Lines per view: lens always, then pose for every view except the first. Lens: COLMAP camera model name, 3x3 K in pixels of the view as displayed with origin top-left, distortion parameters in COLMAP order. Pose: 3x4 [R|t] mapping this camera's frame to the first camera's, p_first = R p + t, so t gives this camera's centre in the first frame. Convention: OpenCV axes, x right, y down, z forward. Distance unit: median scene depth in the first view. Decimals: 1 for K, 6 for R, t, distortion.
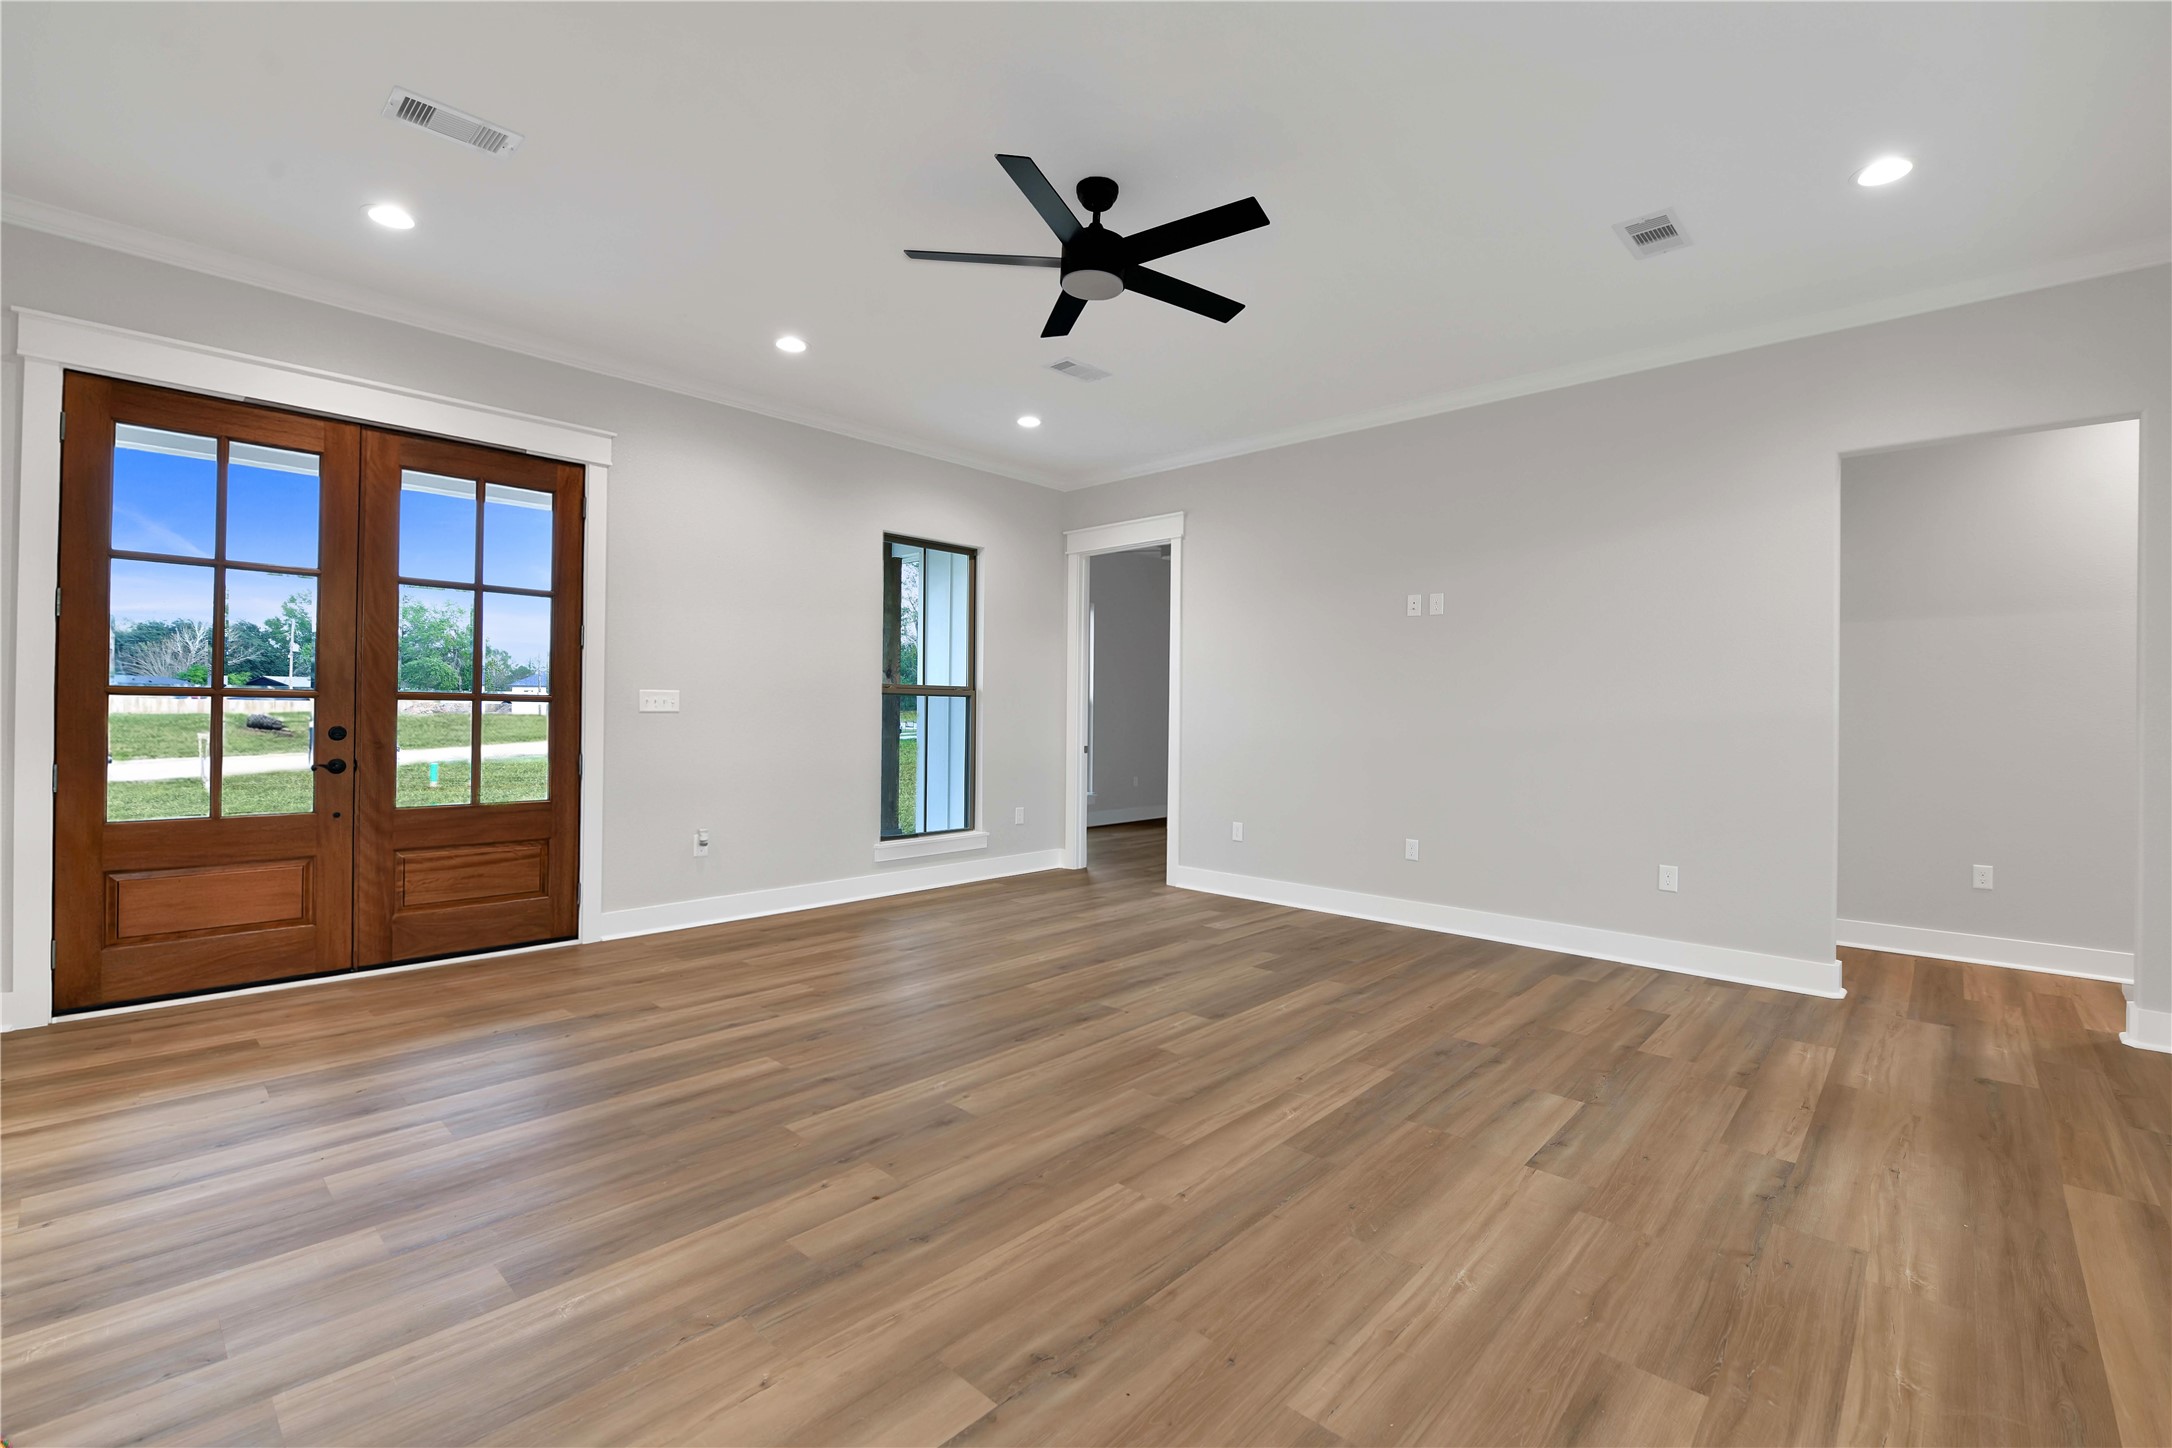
lens RADIAL K [[925.5, 0, 1089.4], [0, 925.5, 704.3], [0, 0, 1]] dist [-0.002156, -0.000312]
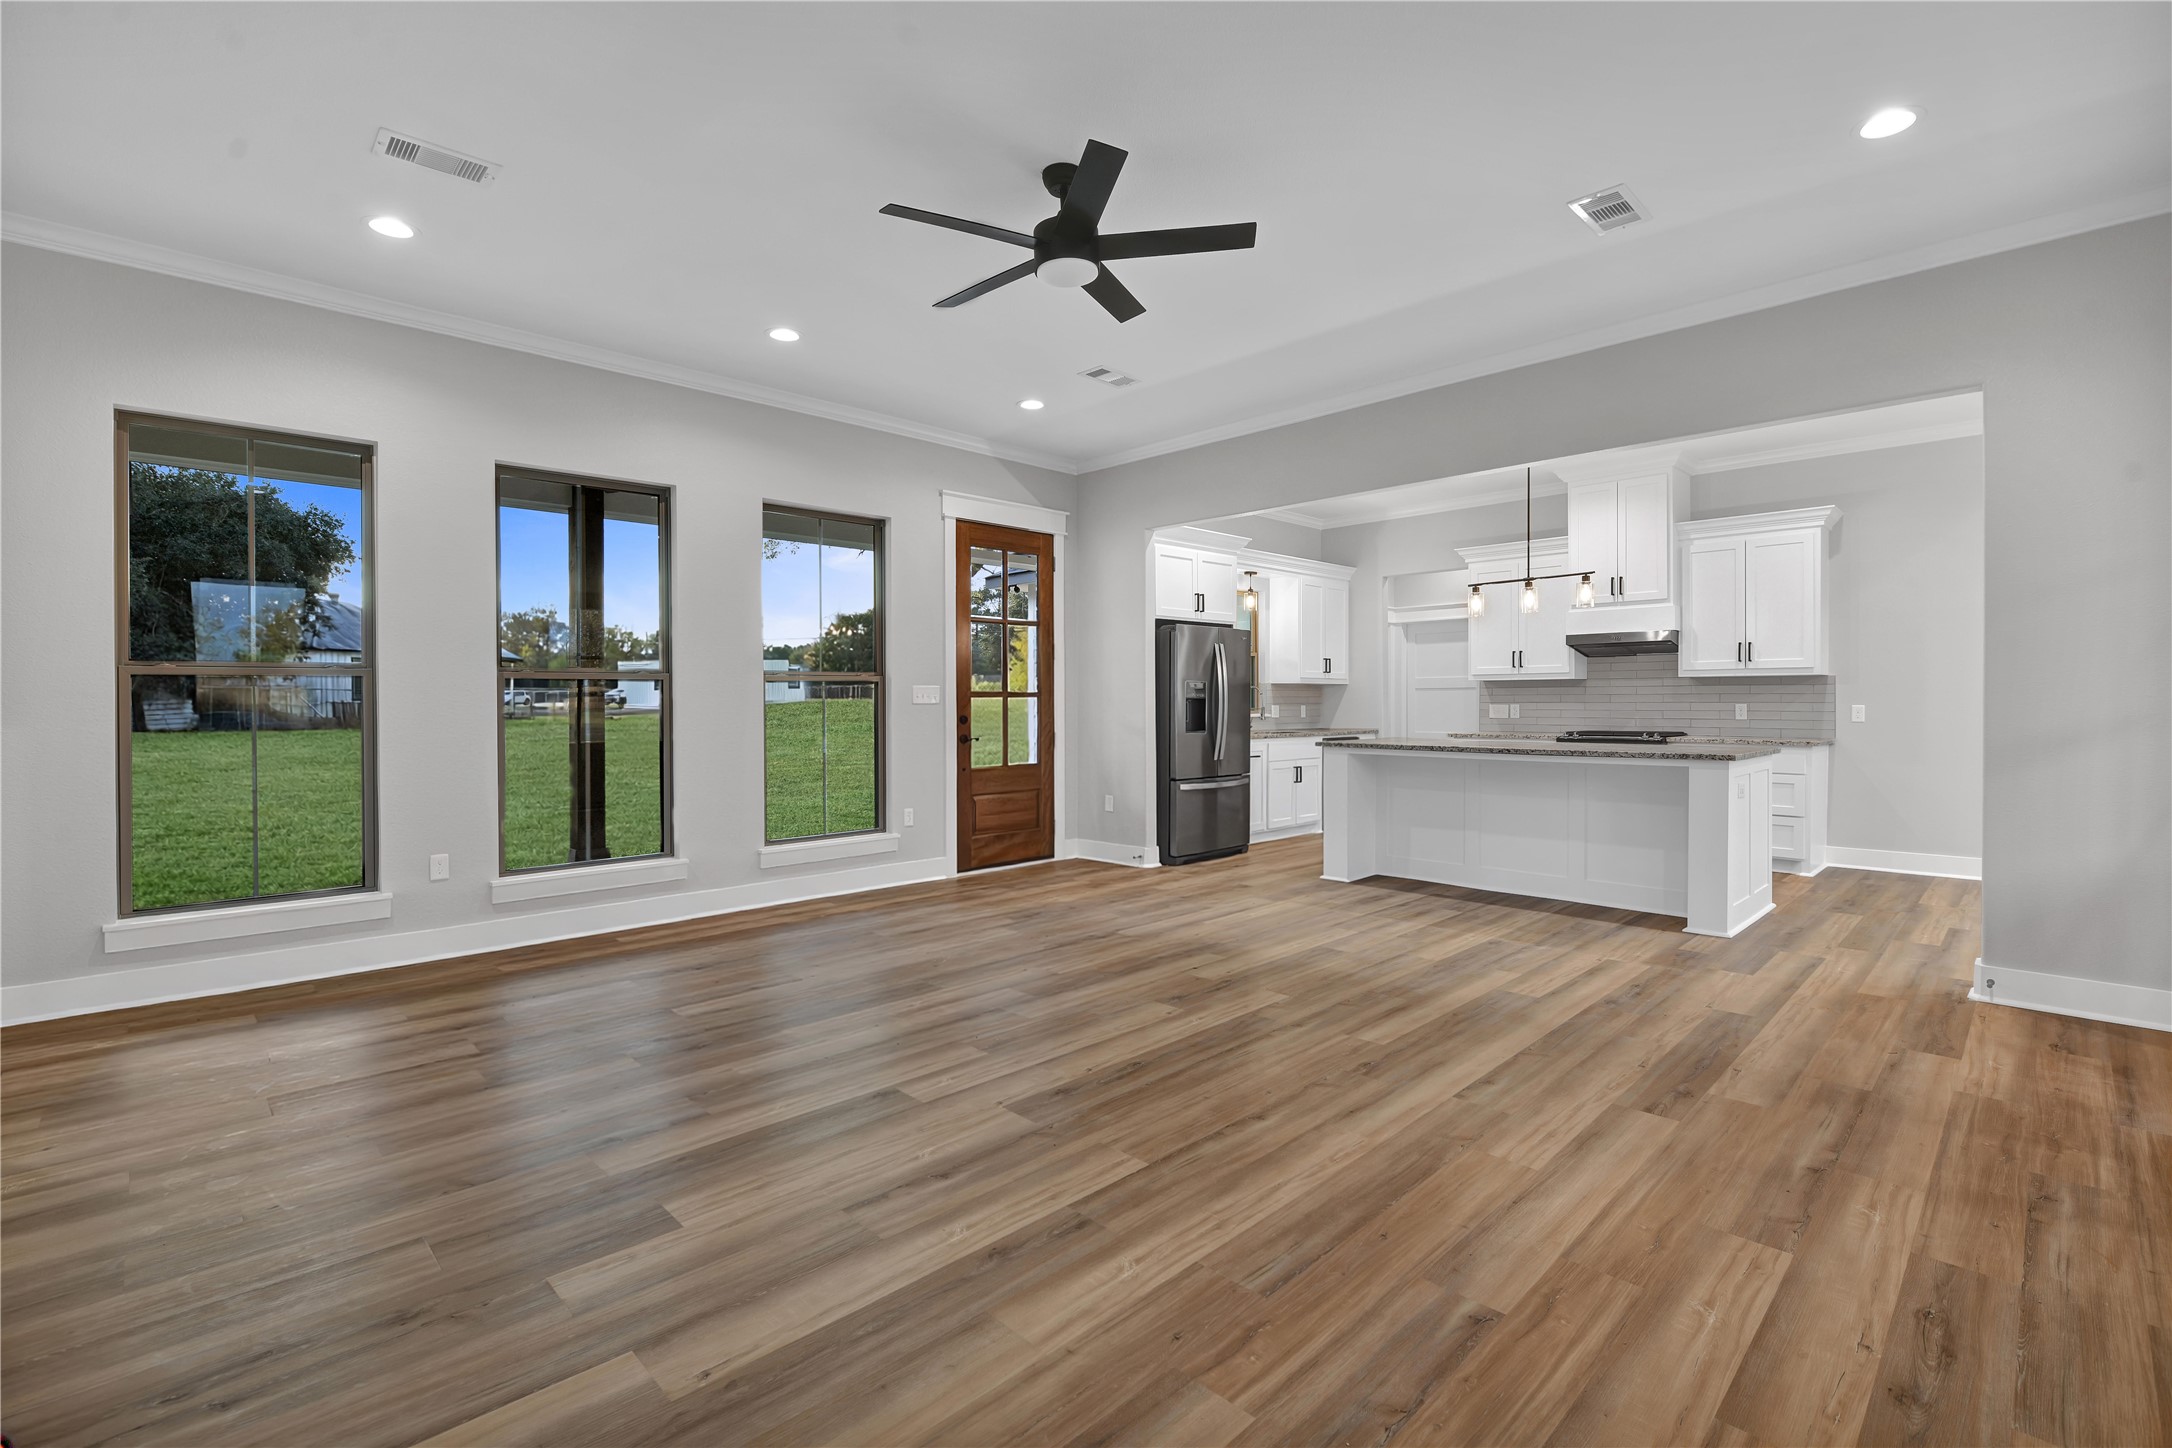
lens RADIAL K [[951.4, 0, 1086.3], [0, 951.4, 702.4], [0, 0, 1]] dist [-0.001256, -0.000177]
pose [[-0.999013, -0.010241, 0.043229, -0.094245], [-0.010744, 0.999877, -0.011417, 0.033188], [-0.043106, -0.011870, -0.999000, 2.876217]]
